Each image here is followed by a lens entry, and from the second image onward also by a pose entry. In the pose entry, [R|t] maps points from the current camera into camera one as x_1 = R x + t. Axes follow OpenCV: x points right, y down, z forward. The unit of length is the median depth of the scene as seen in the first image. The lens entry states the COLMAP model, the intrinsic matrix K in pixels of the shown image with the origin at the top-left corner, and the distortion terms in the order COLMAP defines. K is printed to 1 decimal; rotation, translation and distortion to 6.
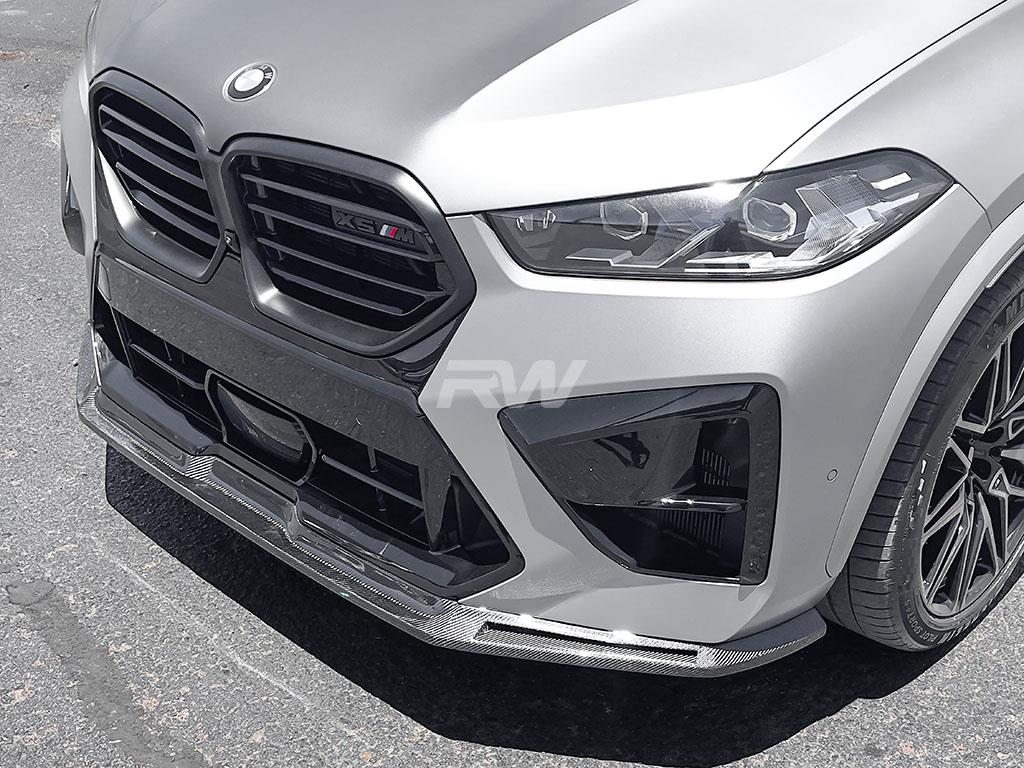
lens RADIAL K [[882.0, 0, 512.0], [0, 882.0, 384.0], [0, 0, 1]] dist [0.052798, -0.004286]
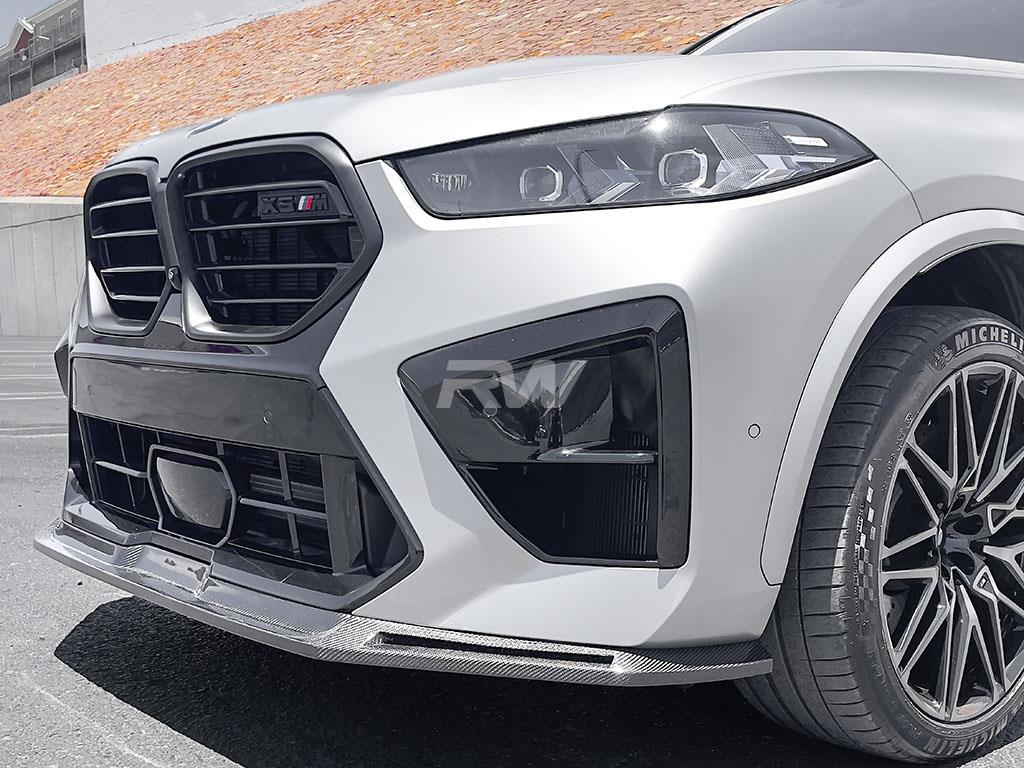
lens RADIAL K [[882.0, 0, 512.0], [0, 882.0, 384.0], [0, 0, 1]] dist [0.052798, -0.004286]
pose [[0.999208, 0.036449, -0.015973, 0.107504], [-0.039269, 0.968160, -0.247234, 0.245600], [0.006453, 0.247666, 0.968824, 0.095670]]
